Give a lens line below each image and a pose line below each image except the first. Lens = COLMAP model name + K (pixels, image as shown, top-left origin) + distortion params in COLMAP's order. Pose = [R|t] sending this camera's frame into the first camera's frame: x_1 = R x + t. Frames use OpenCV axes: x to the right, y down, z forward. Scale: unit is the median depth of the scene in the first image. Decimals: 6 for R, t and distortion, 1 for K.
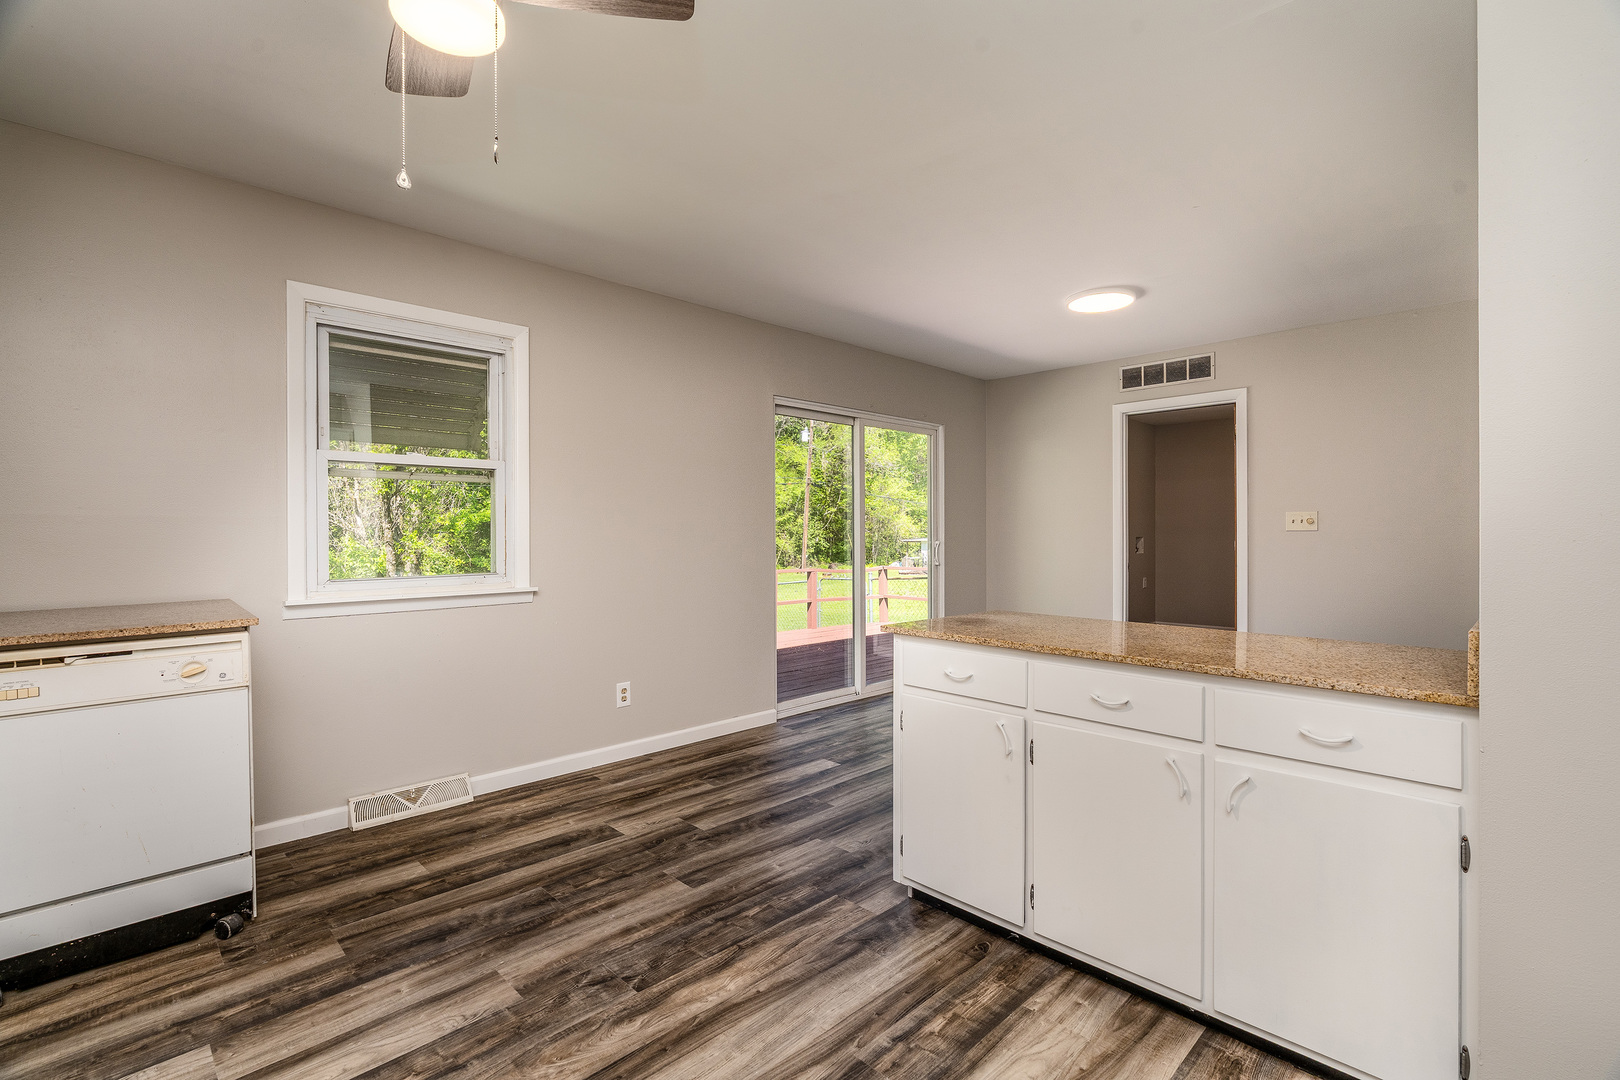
lens RADIAL K [[753.4, 0, 814.8], [0, 753.4, 532.3], [0, 0, 1]] dist [-0.006645, 0.002582]
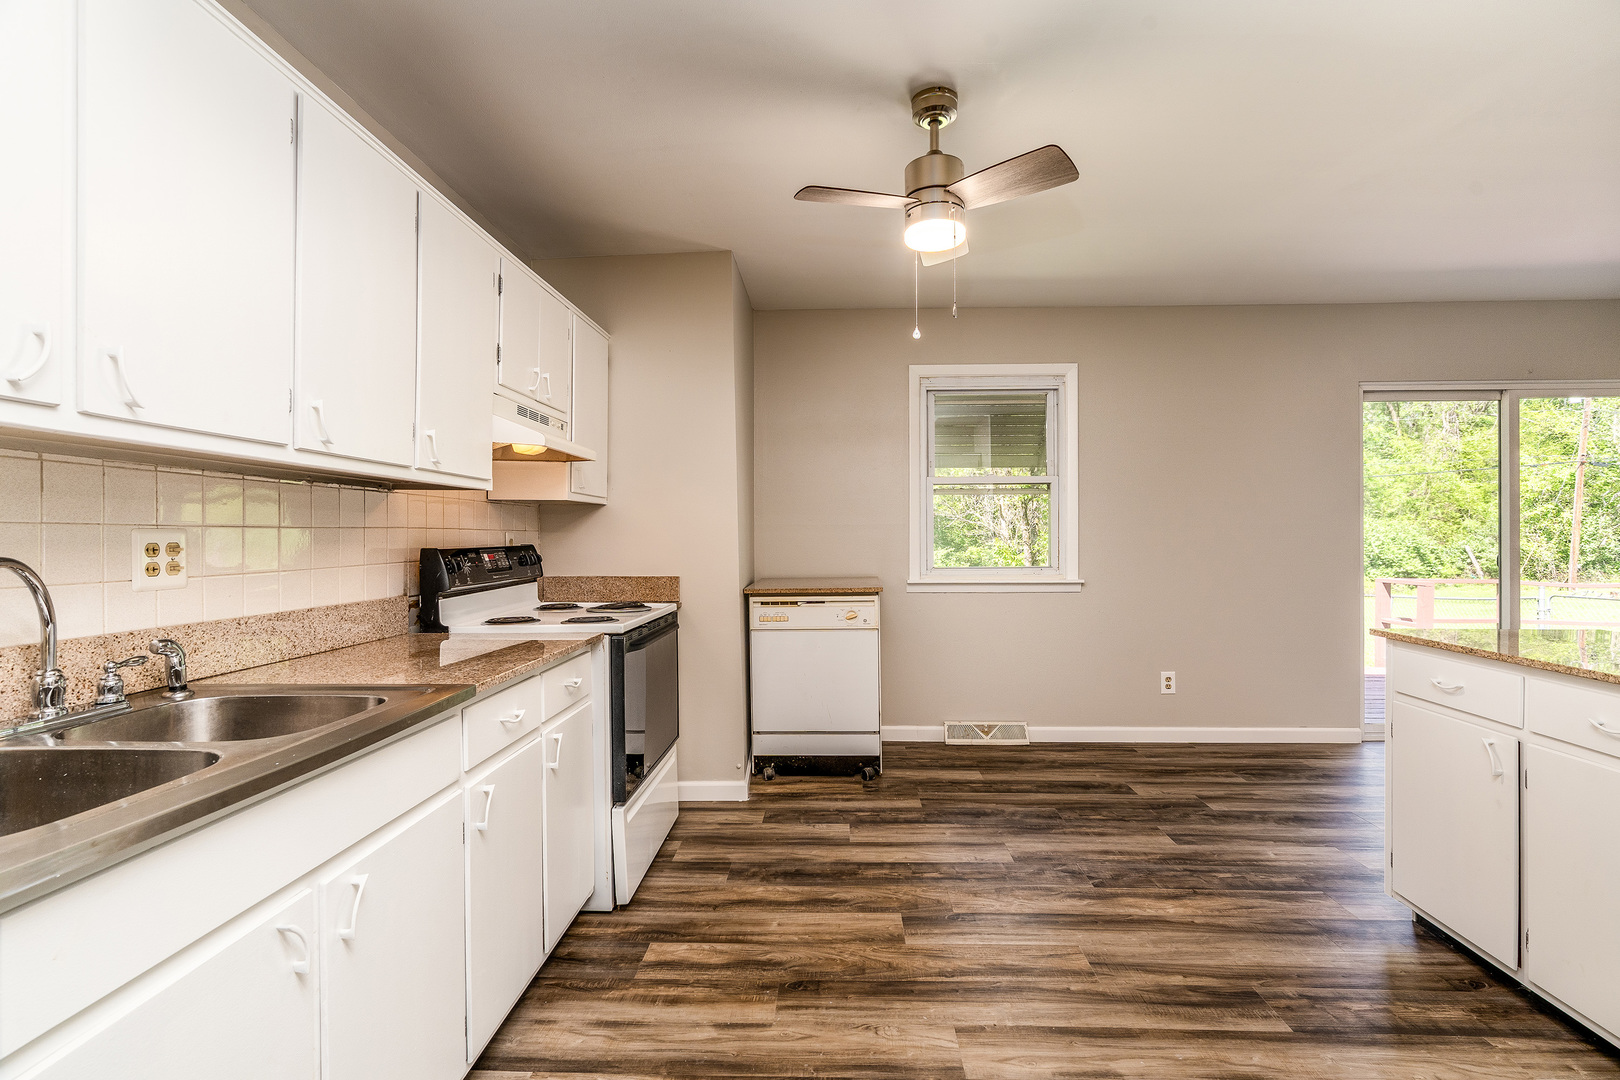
lens RADIAL K [[753.4, 0, 805.6], [0, 753.4, 502.4], [0, 0, 1]] dist [-0.006645, 0.002582]
pose [[0.682133, -0.031449, -0.730552, 0.267284], [0.001880, 0.999147, -0.041256, -0.002012], [0.731226, 0.026769, 0.681610, -0.184540]]
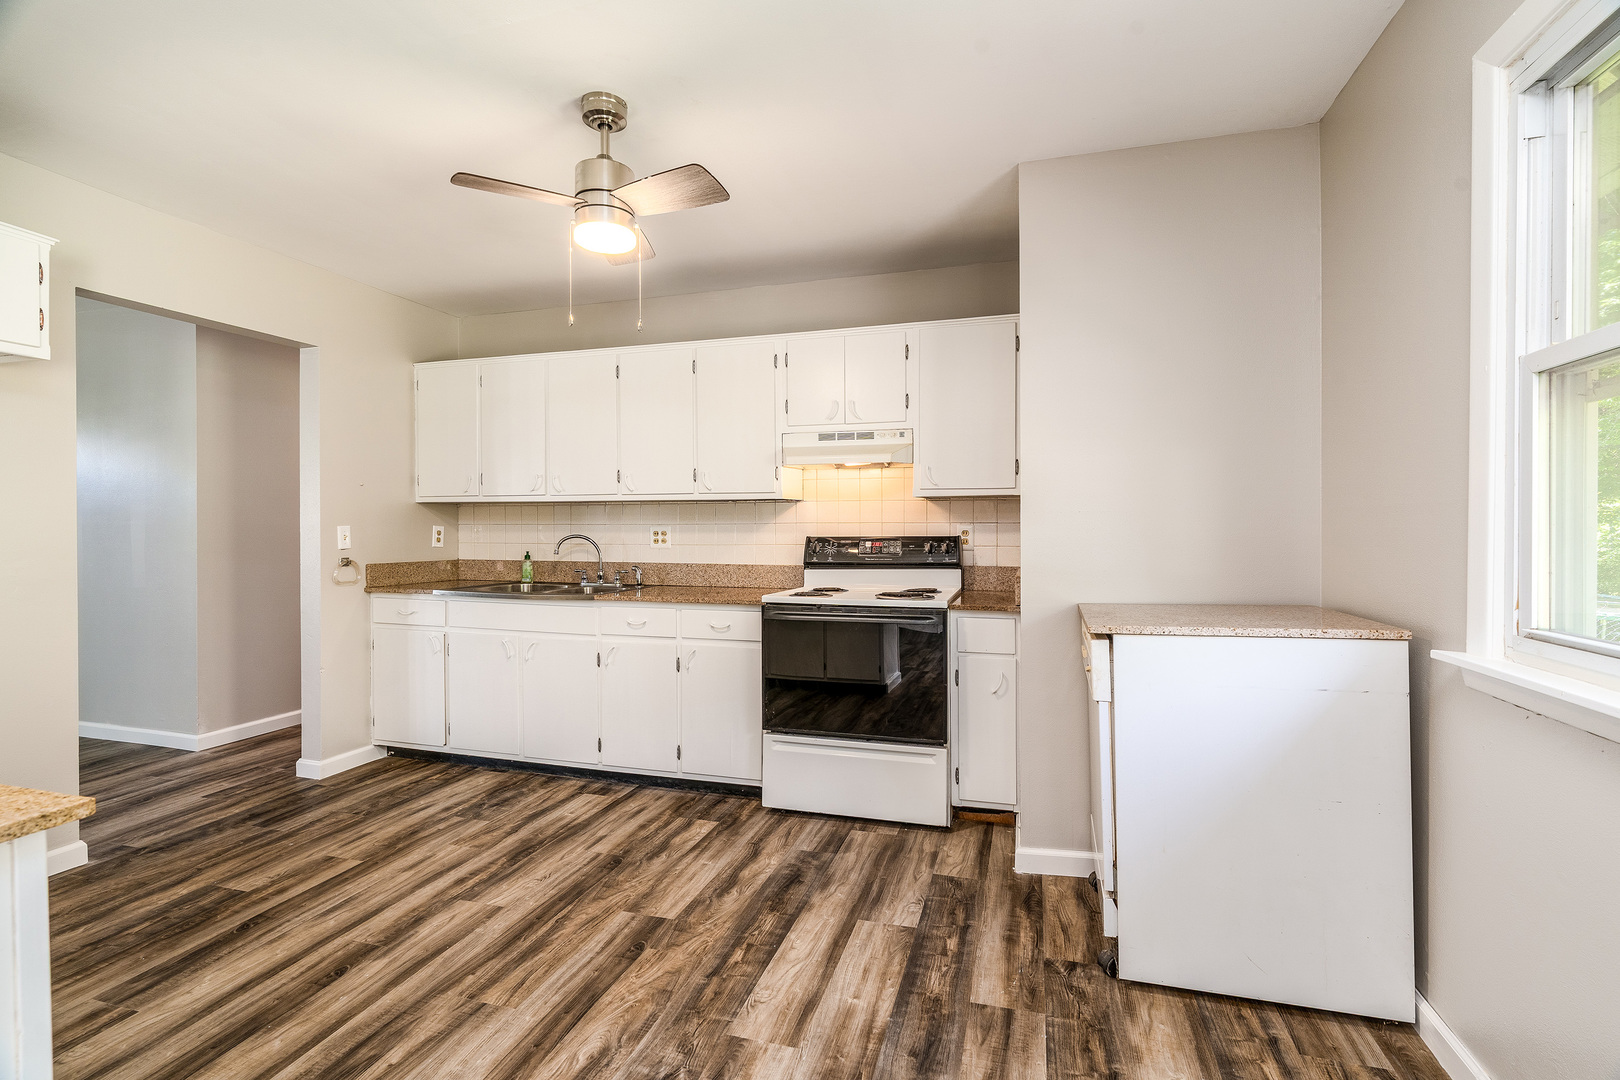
lens RADIAL K [[753.4, 0, 821.7], [0, 753.4, 521.3], [0, 0, 1]] dist [-0.006645, 0.002582]
pose [[-0.878364, 0.000677, -0.477992, -0.033432], [0.006600, 0.999921, -0.010714, 0.002621], [0.477947, -0.012565, -0.878299, 1.235710]]
